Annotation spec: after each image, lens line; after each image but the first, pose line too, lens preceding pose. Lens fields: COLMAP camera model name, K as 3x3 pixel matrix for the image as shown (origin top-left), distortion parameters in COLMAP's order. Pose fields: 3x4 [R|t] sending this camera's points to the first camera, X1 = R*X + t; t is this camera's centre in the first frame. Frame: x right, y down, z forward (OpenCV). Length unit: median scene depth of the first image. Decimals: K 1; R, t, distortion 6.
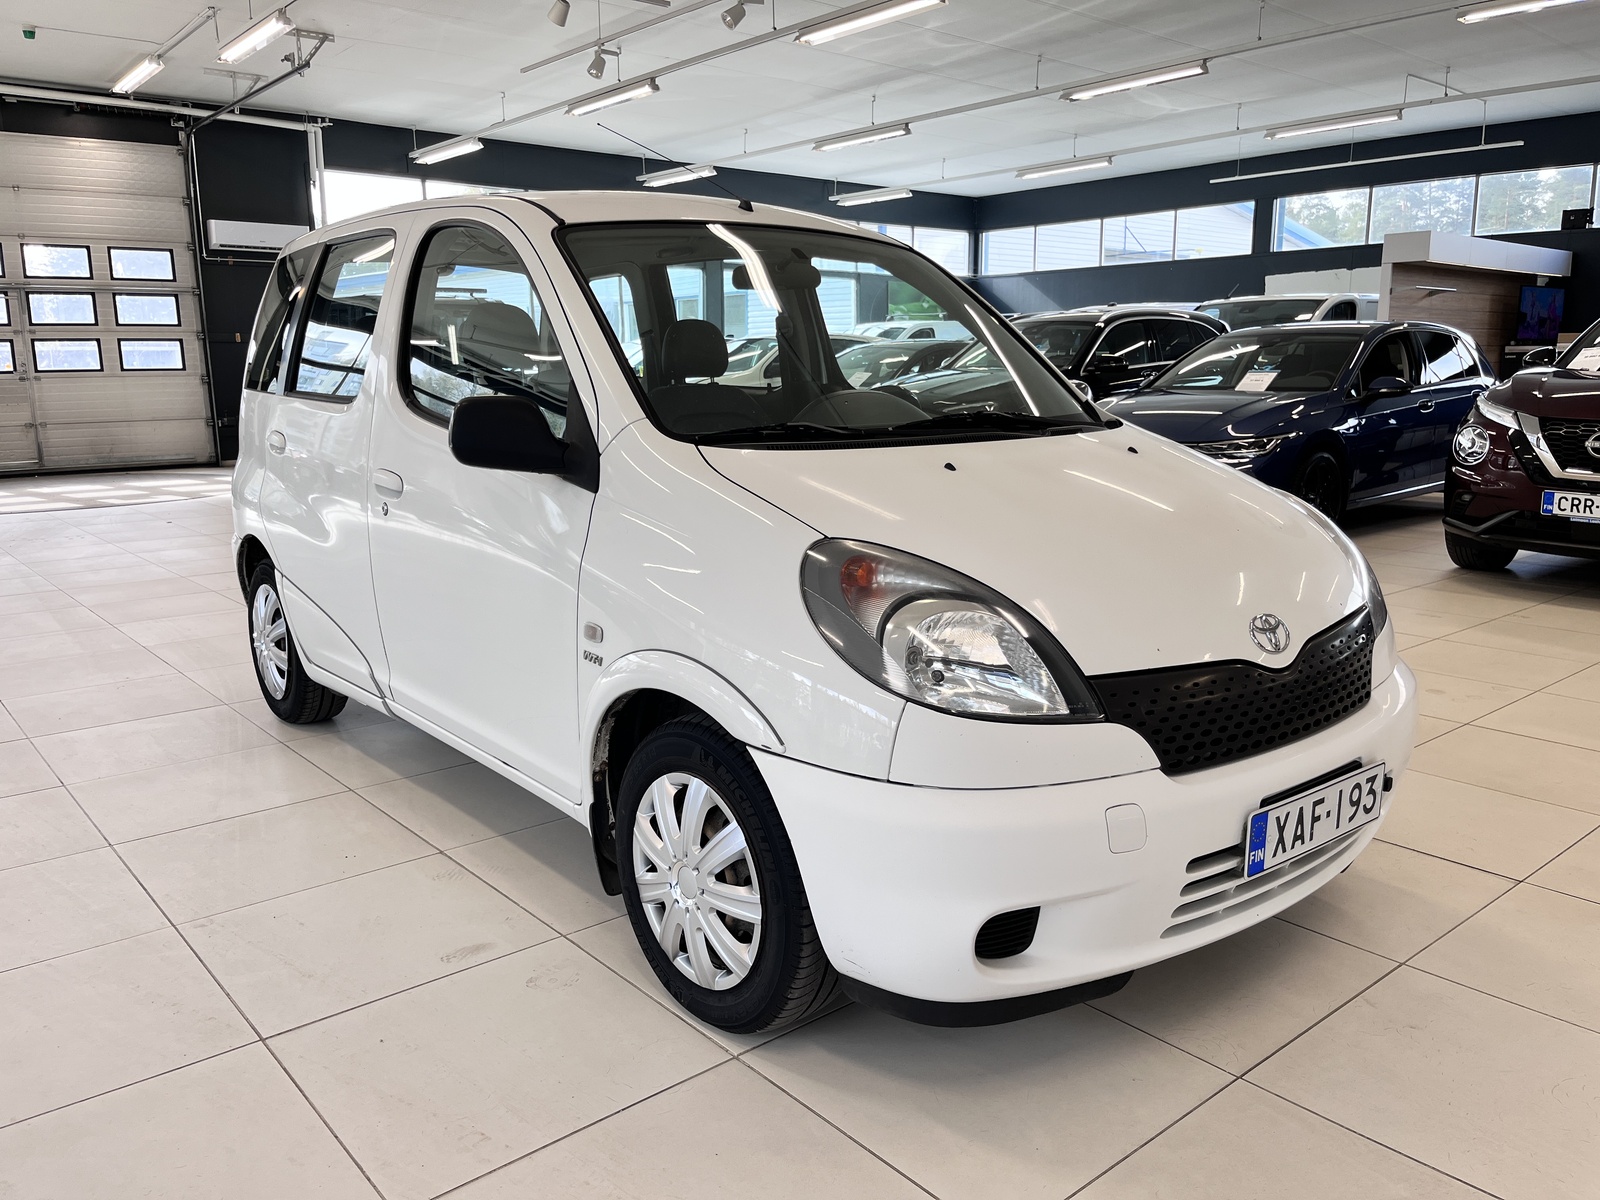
lens RADIAL K [[1230.1, 0, 805.8], [0, 1230.1, 606.3], [0, 0, 1]] dist [0.045973, -0.049098]
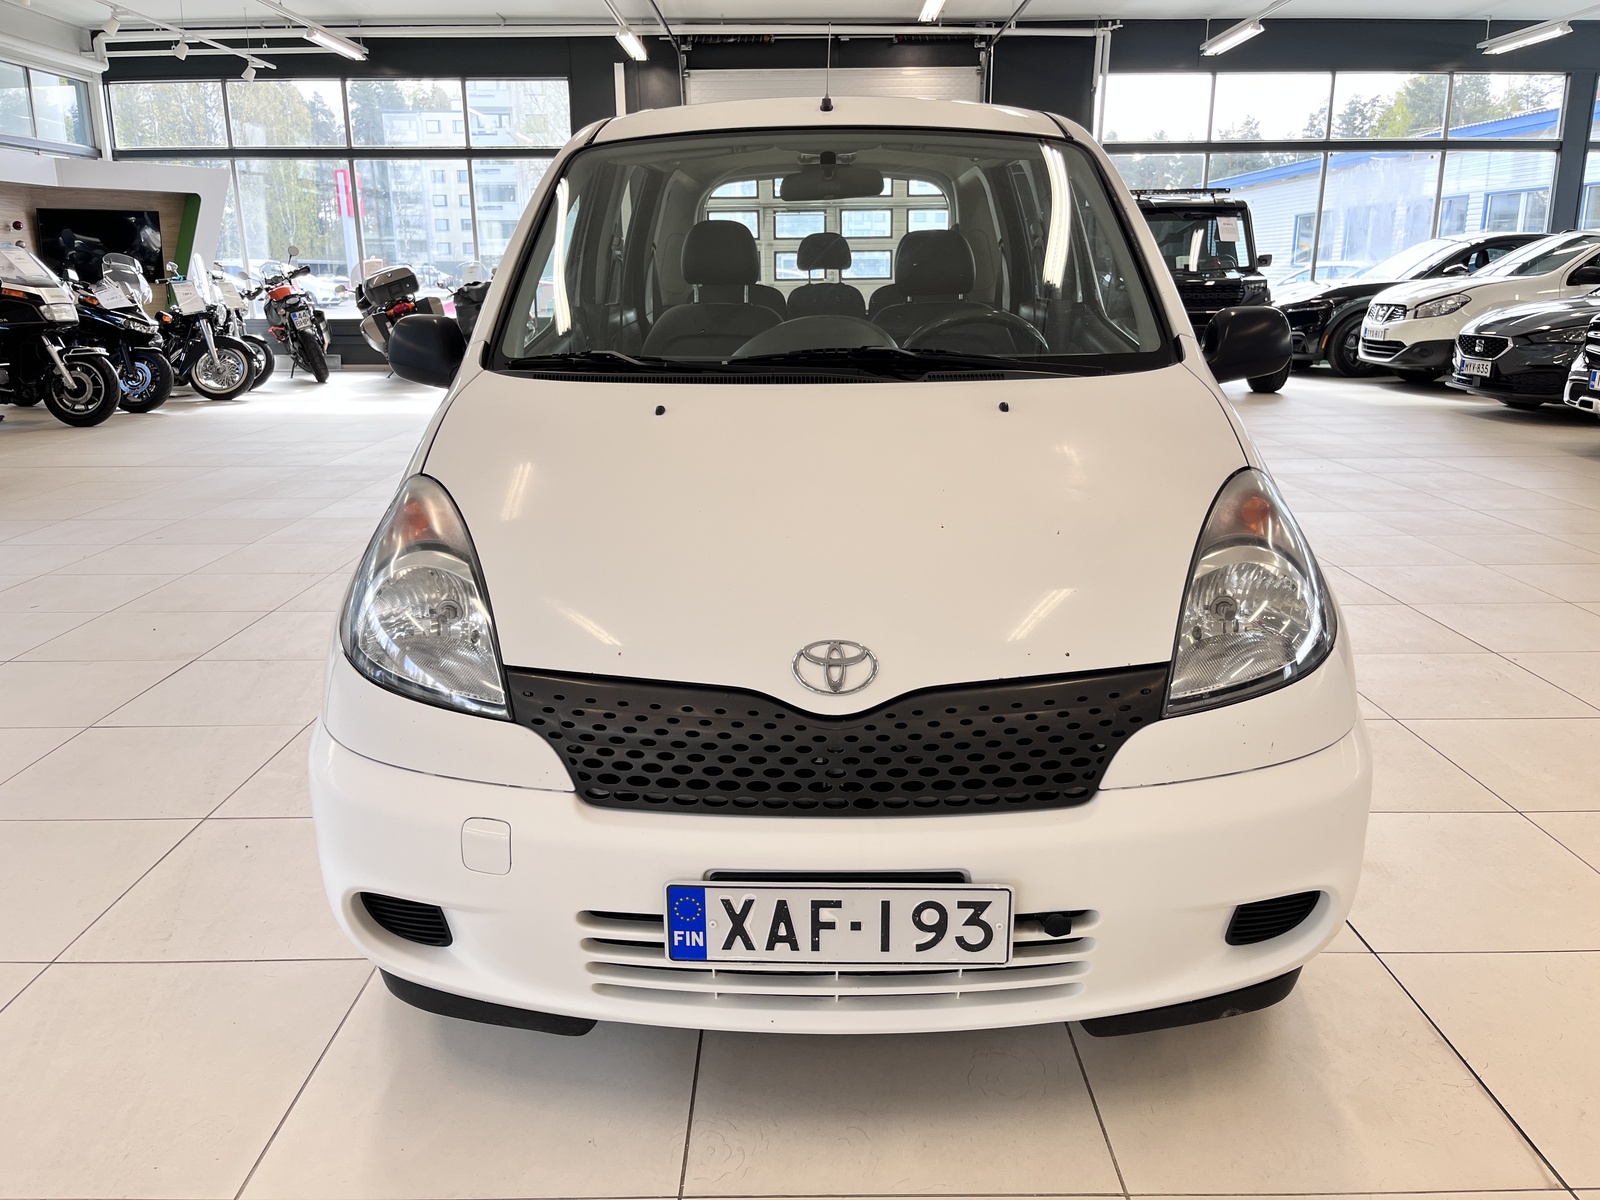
lens RADIAL K [[1230.1, 0, 793.0], [0, 1230.1, 602.9], [0, 0, 1]] dist [0.045973, -0.049098]
pose [[0.759143, 0.171290, -0.627983, 0.551168], [-0.126352, 0.985182, 0.115978, -0.066517], [0.638543, -0.008696, 0.769537, 0.284329]]
